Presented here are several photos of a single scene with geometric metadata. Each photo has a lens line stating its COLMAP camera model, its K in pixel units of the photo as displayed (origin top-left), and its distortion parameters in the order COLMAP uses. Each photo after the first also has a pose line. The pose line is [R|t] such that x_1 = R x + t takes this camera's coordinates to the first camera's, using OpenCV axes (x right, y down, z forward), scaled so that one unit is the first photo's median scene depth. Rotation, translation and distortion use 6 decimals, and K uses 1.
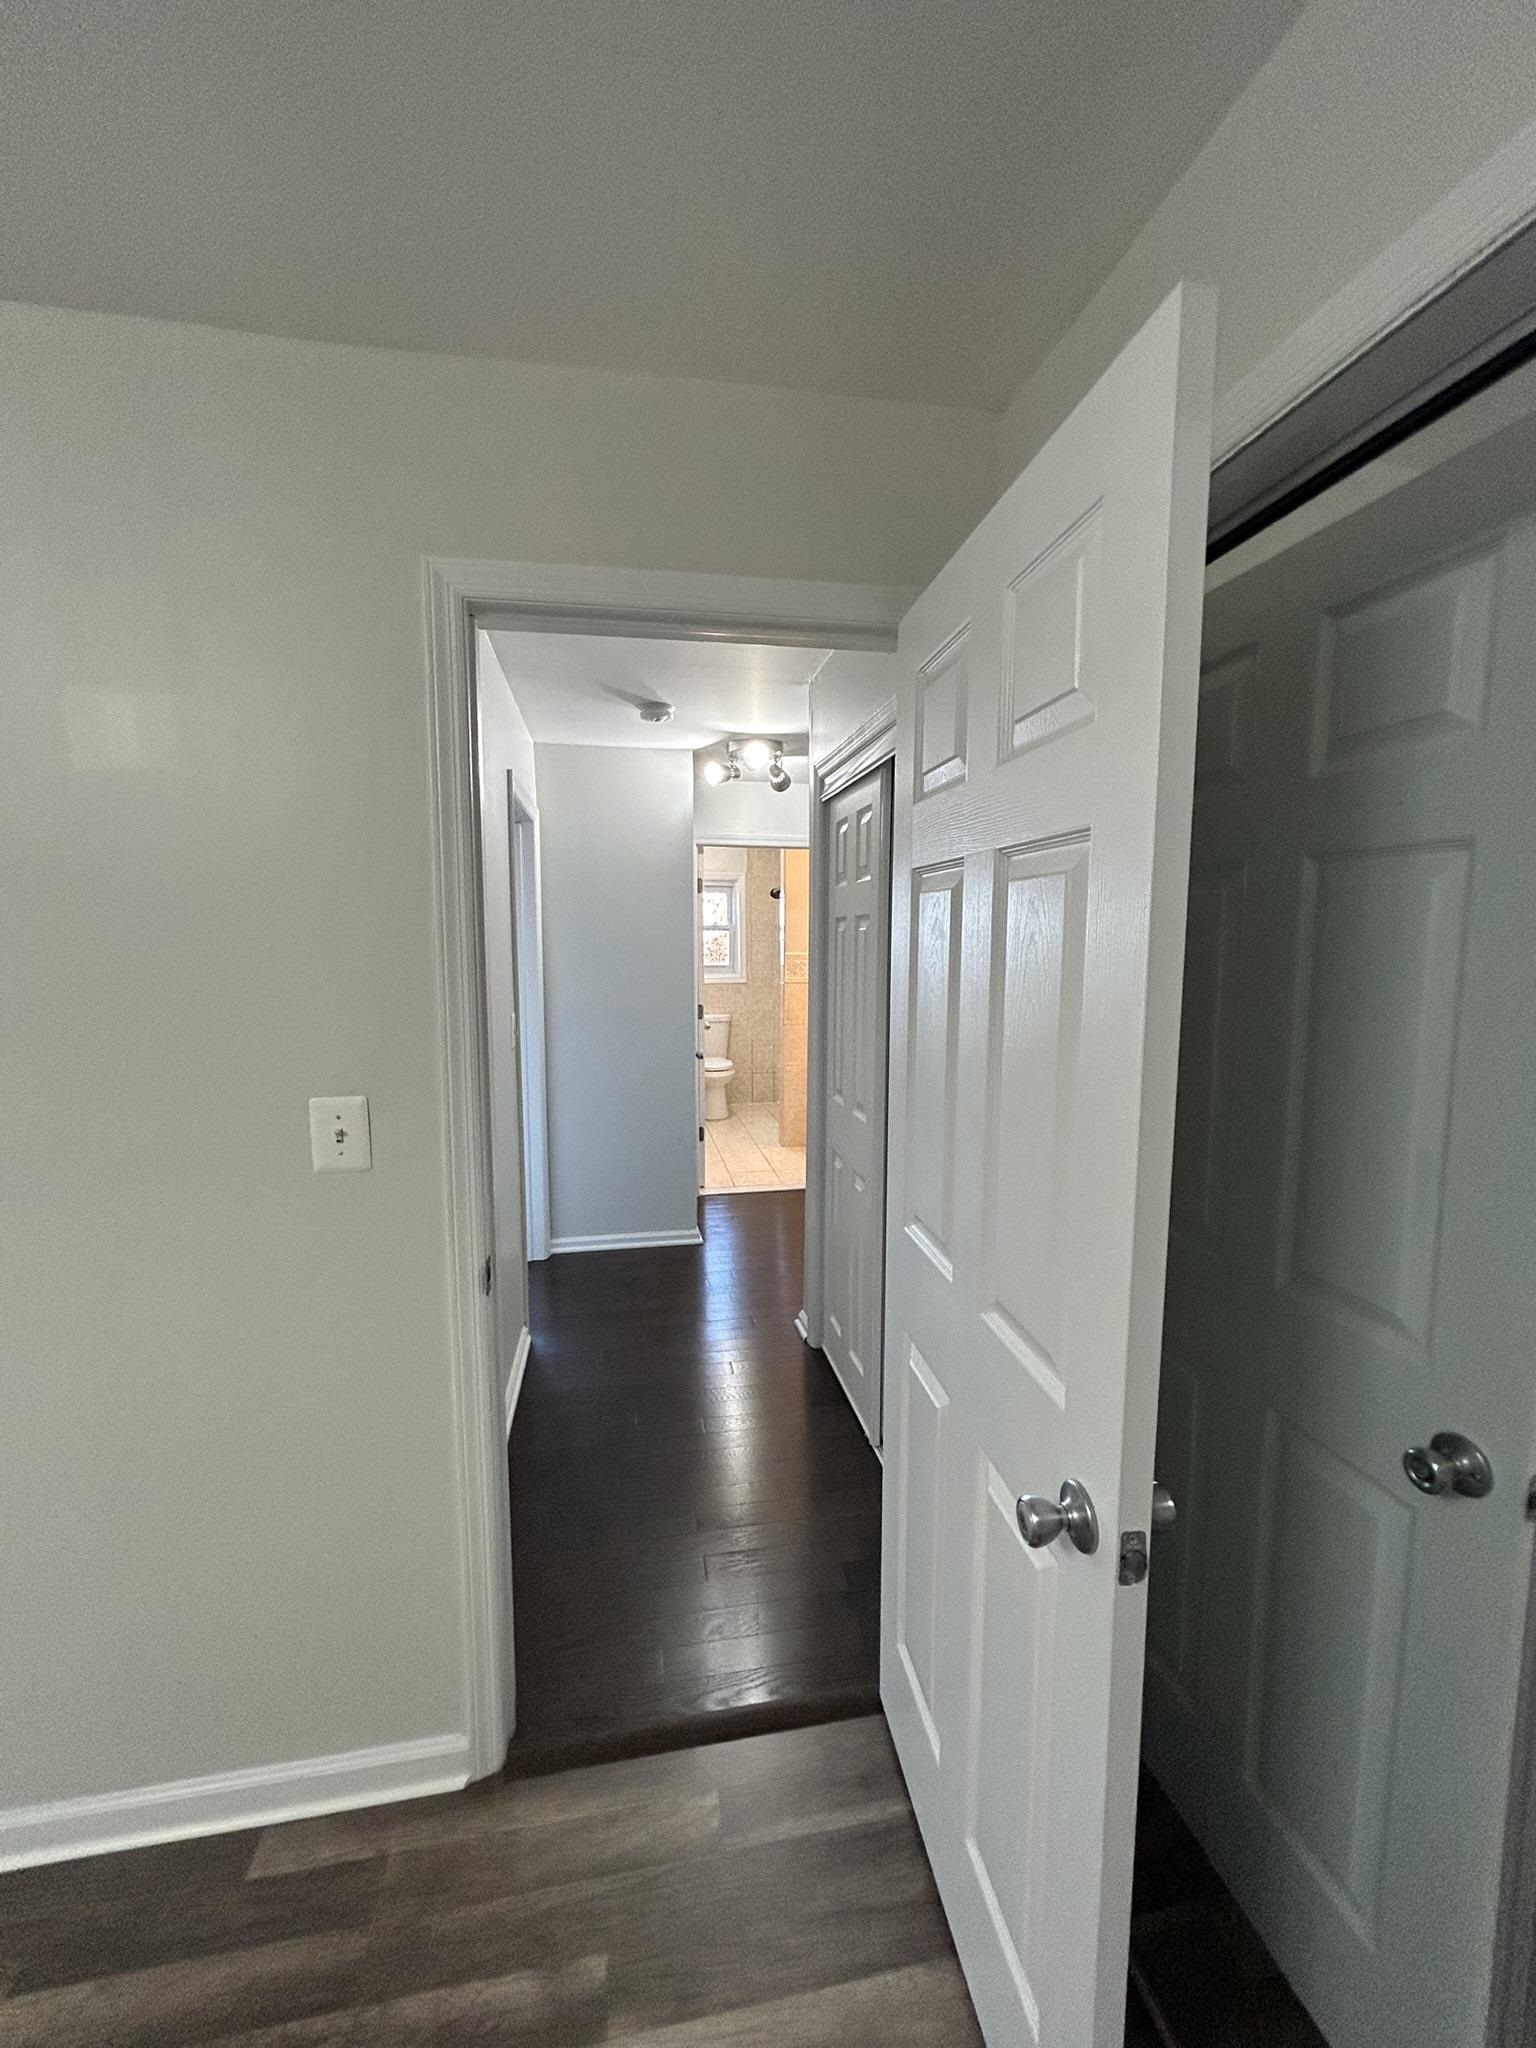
lens RADIAL K [[821.2, 0, 765.9], [0, 821.2, 1028.3], [0, 0, 1]] dist [-0.000847, 0.000360]
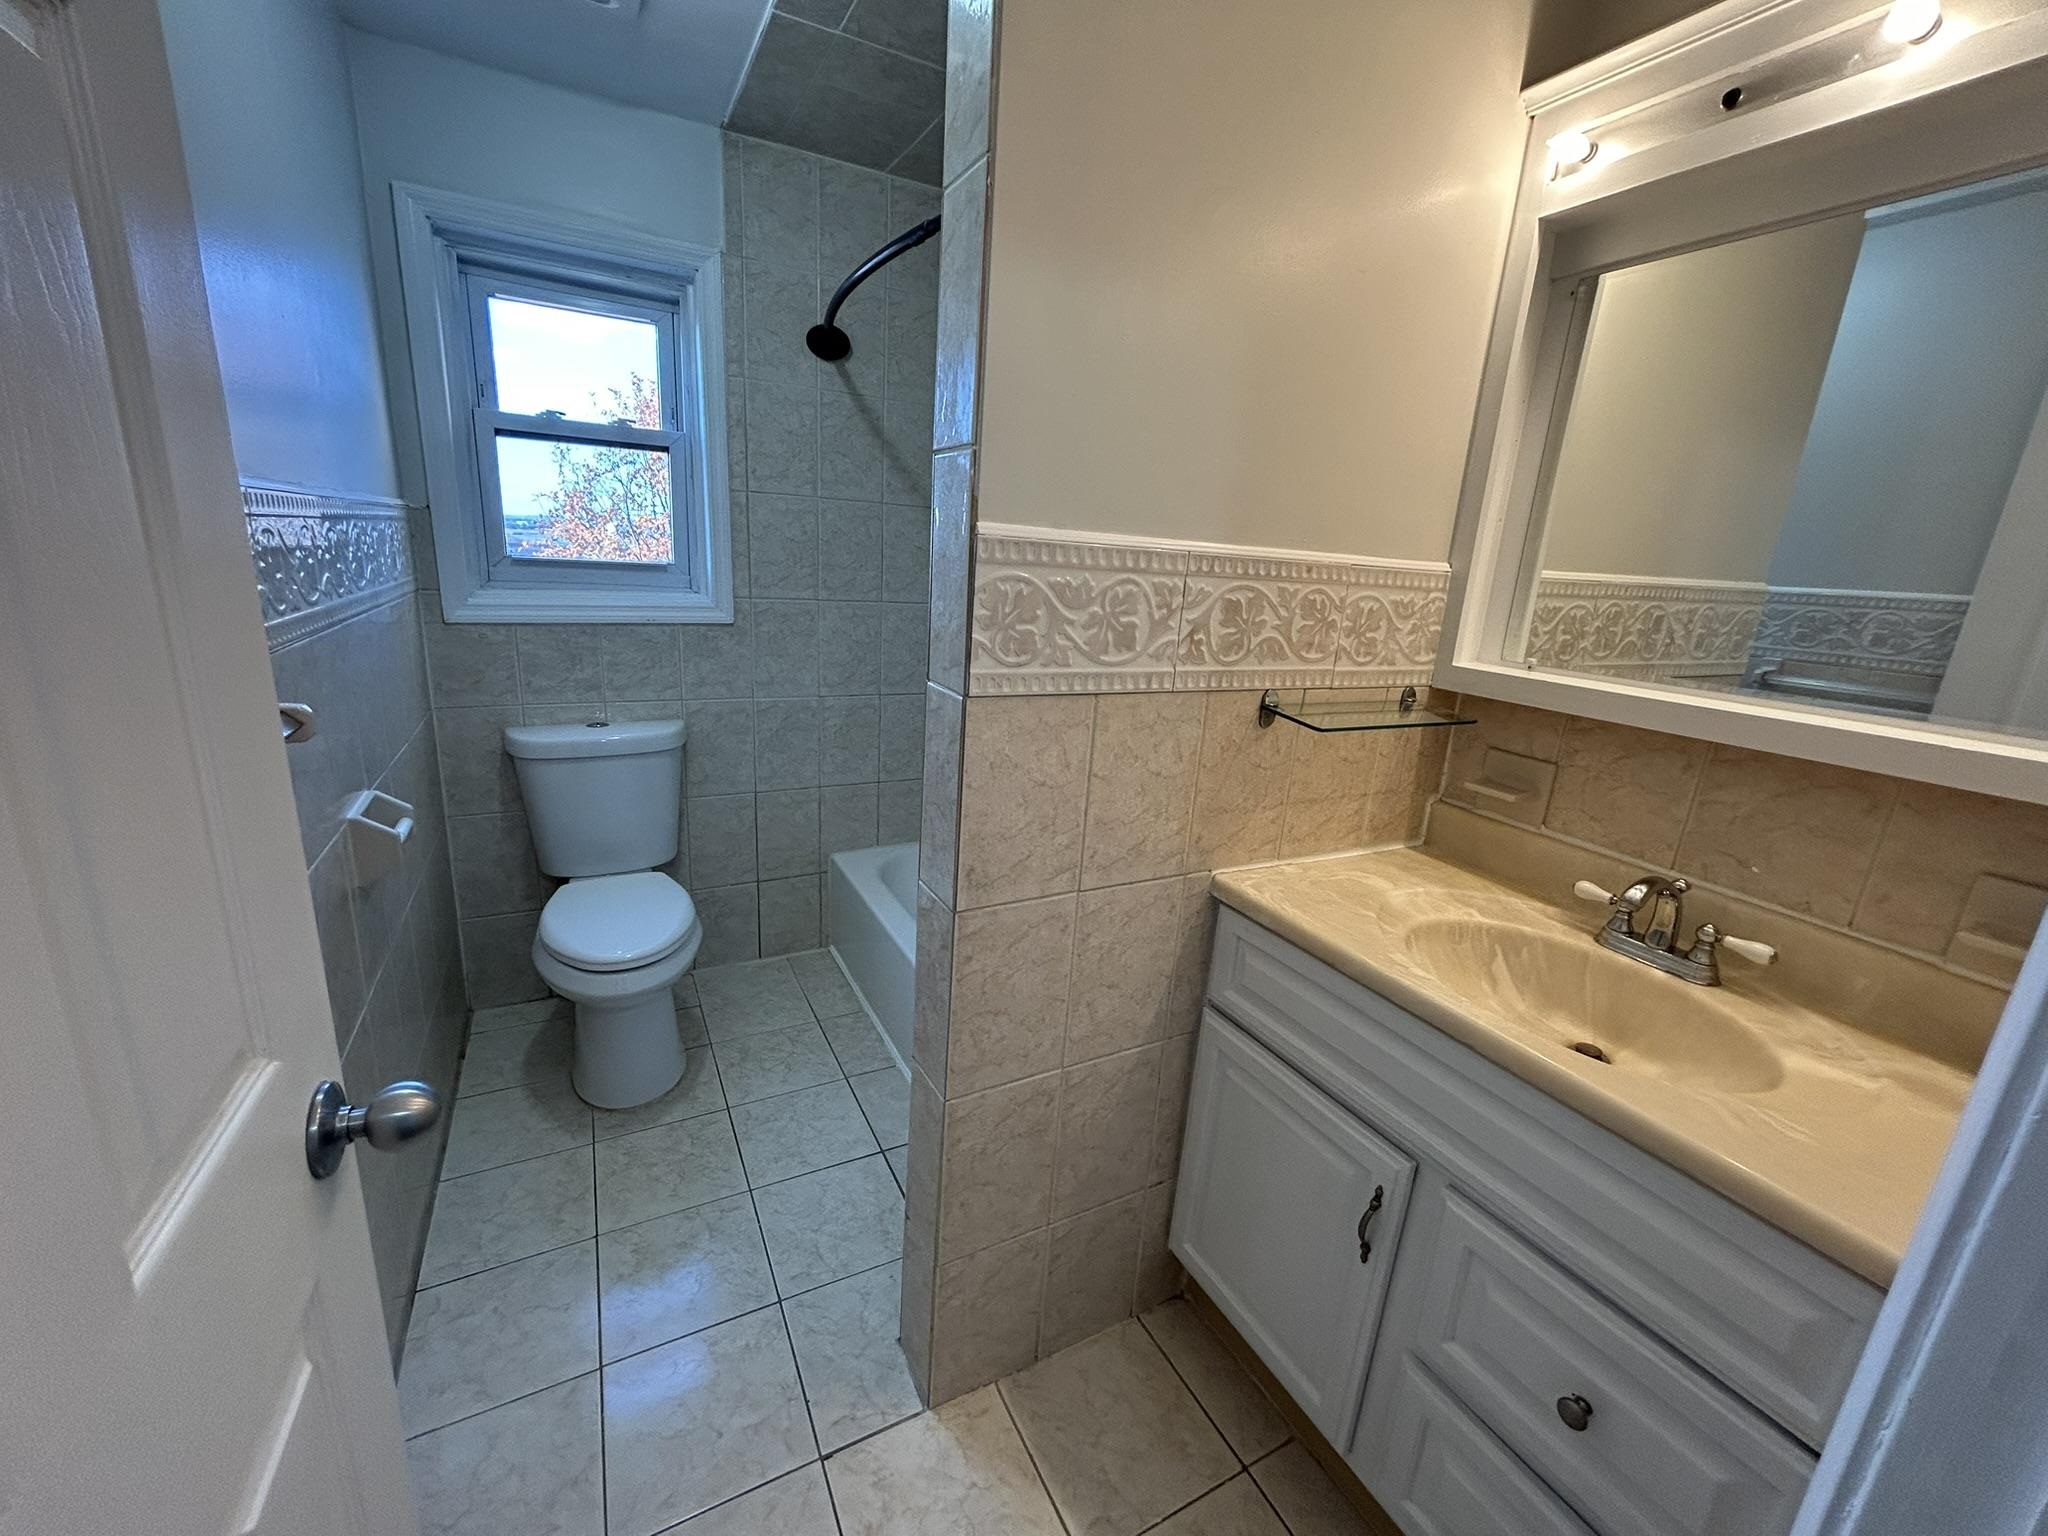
lens RADIAL K [[821.2, 0, 1020.4], [0, 821.2, 772.5], [0, 0, 1]] dist [-0.000847, 0.000360]
pose [[0.951112, -0.021457, 0.308099, -0.017592], [-0.032884, 0.984877, 0.170104, -0.056389], [-0.307090, -0.171919, 0.936023, 0.654067]]
